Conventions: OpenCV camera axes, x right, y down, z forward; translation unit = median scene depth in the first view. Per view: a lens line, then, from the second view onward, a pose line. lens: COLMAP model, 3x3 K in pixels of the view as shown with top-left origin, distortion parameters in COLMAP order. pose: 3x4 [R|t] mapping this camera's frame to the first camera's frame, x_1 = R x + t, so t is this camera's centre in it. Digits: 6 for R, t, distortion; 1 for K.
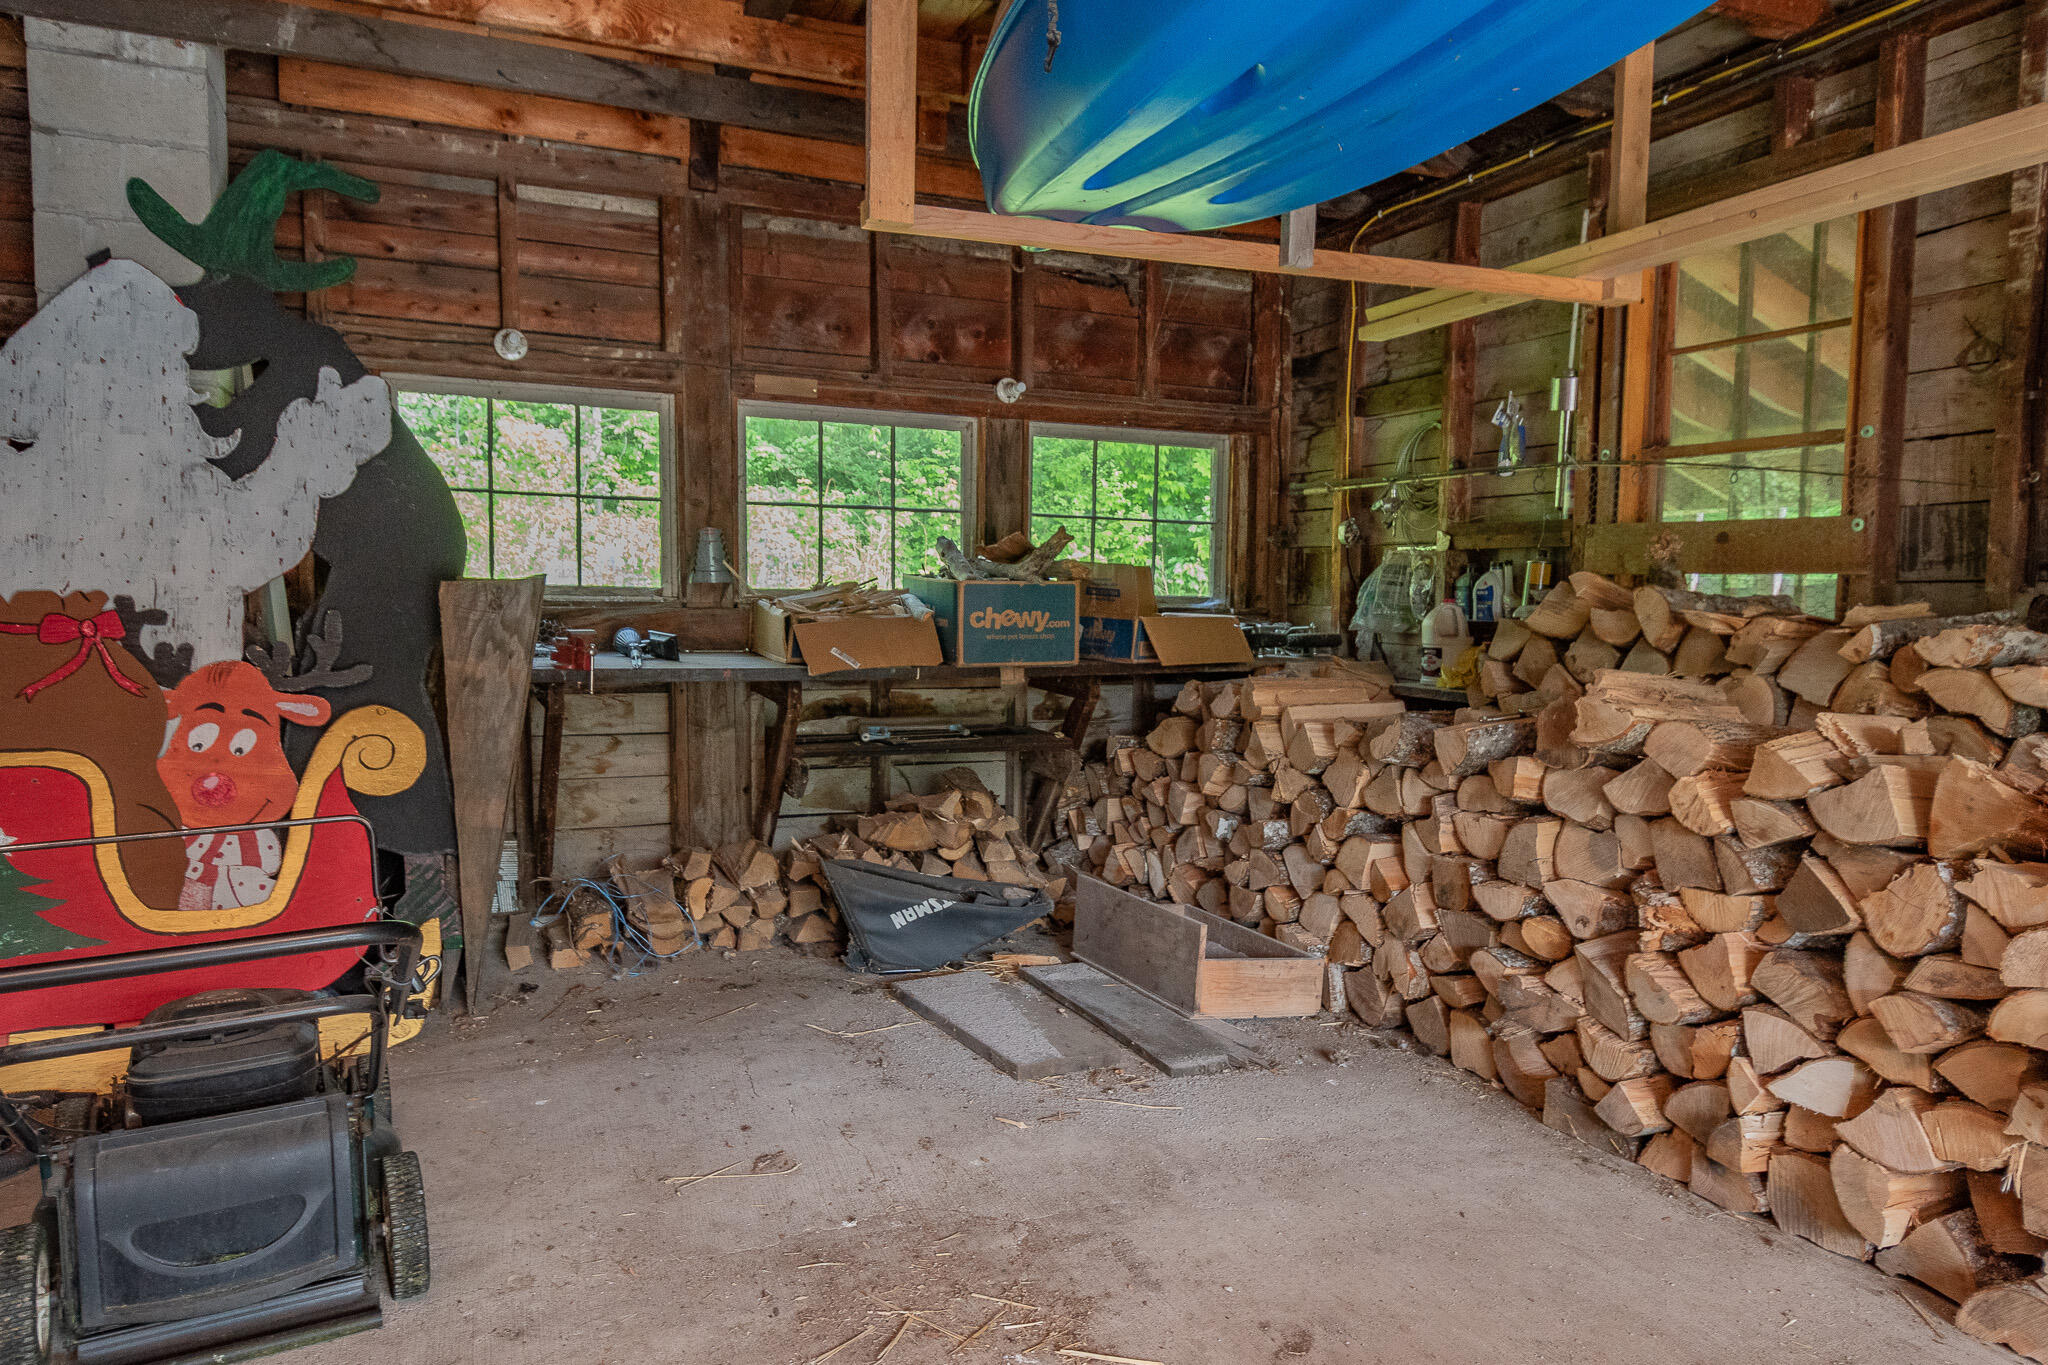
lens RADIAL K [[1361.0, 0, 1022.5], [0, 1361.0, 708.4], [0, 0, 1]] dist [0.038505, -0.031825]
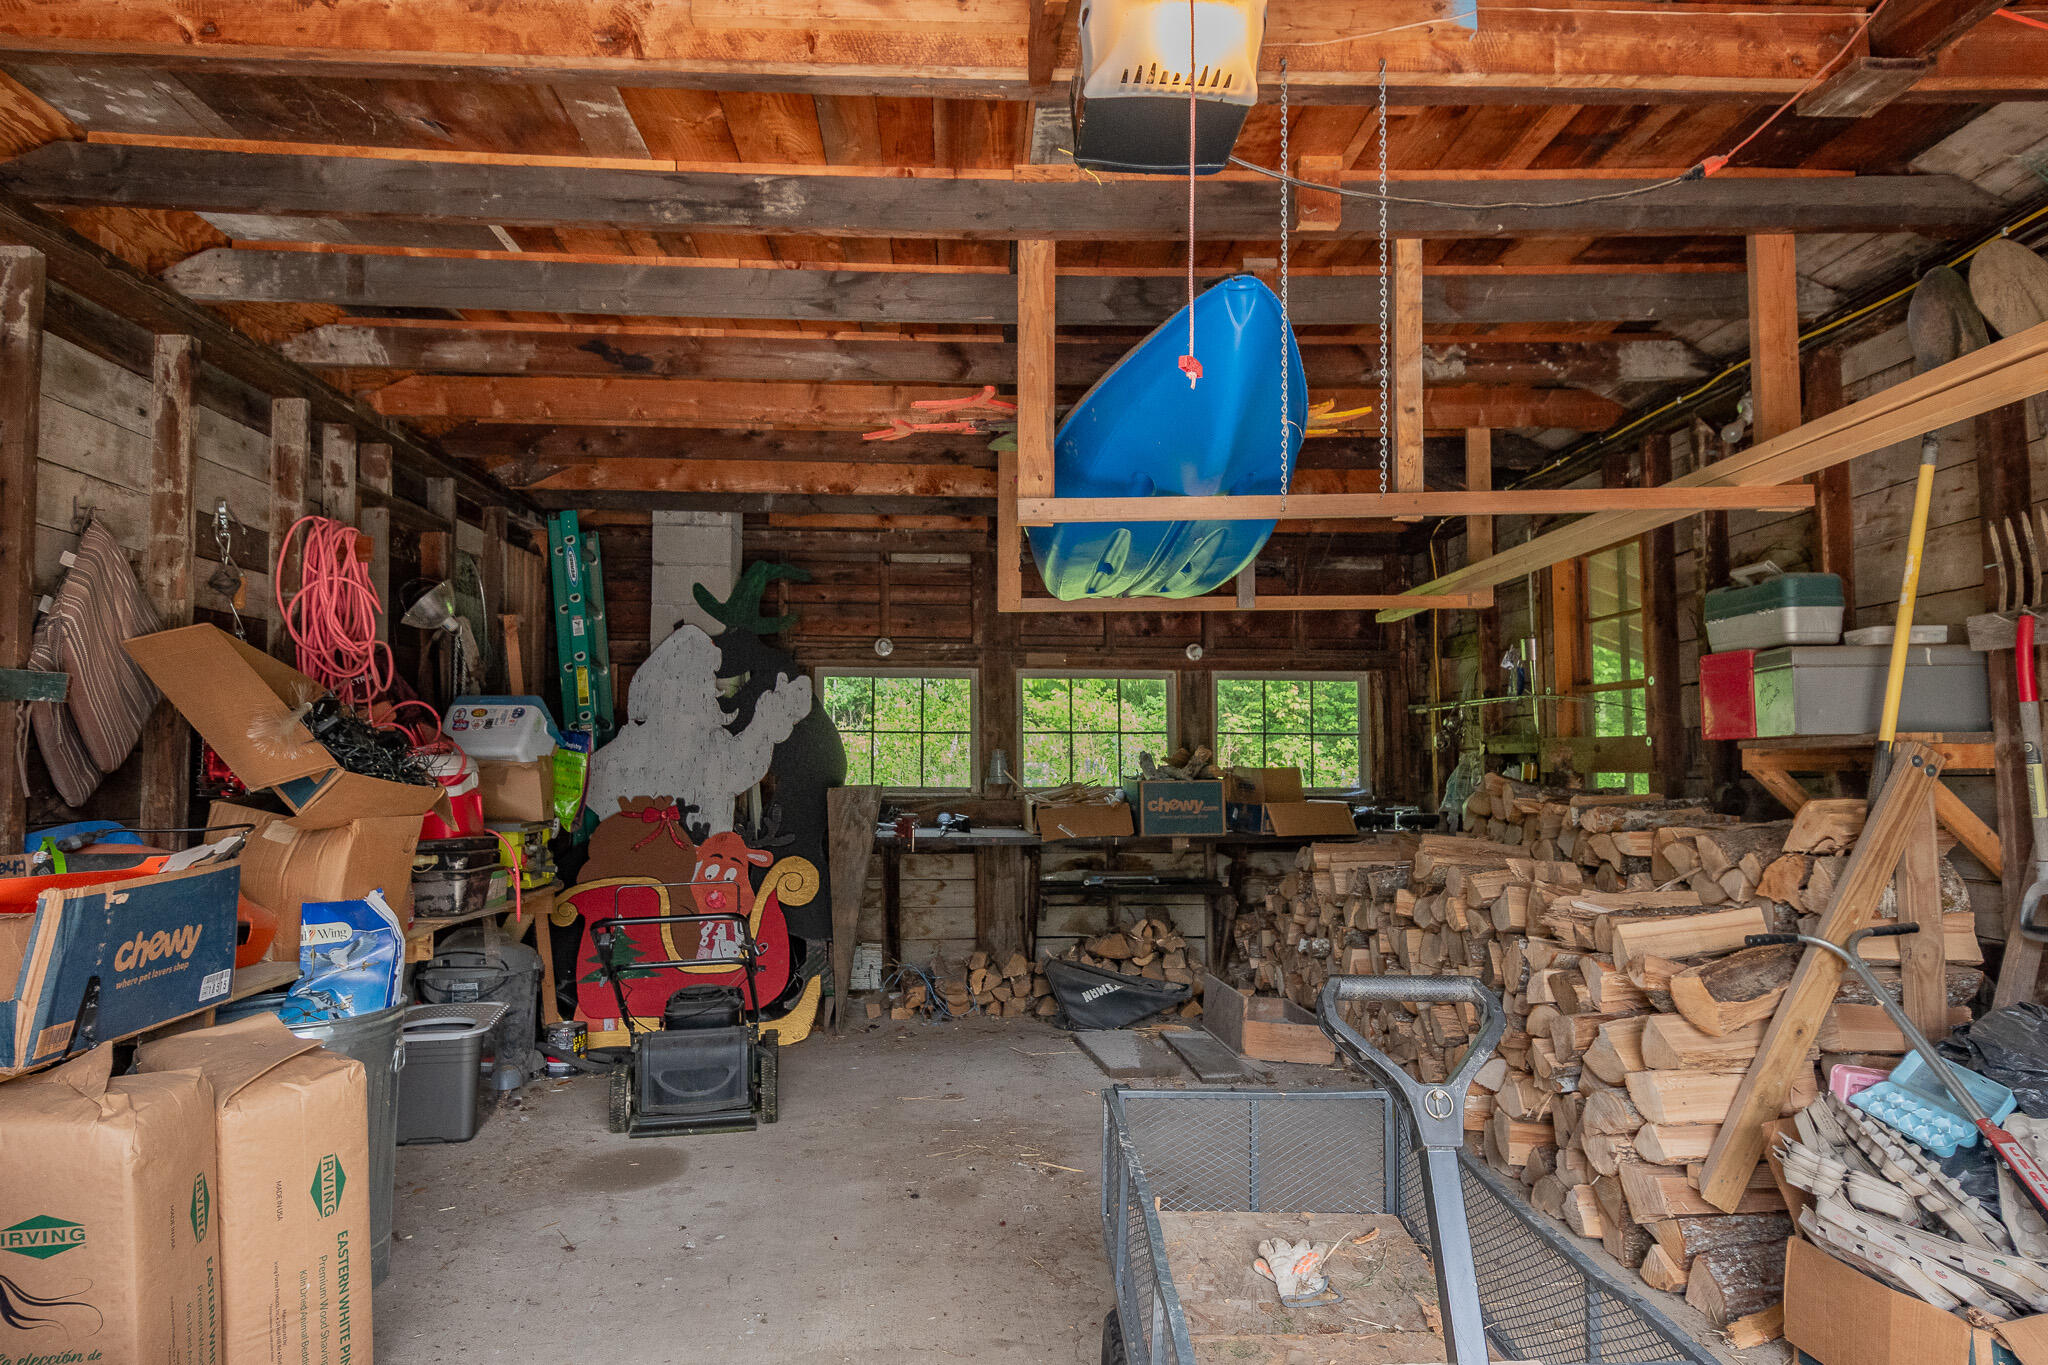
lens RADIAL K [[1361.0, 0, 1022.5], [0, 1361.0, 708.4], [0, 0, 1]] dist [0.038505, -0.031825]
pose [[0.938726, -0.032281, -0.343149, 0.372256], [-0.014190, 0.991141, -0.132056, 0.032162], [0.344372, 0.128834, 0.929952, -0.513374]]
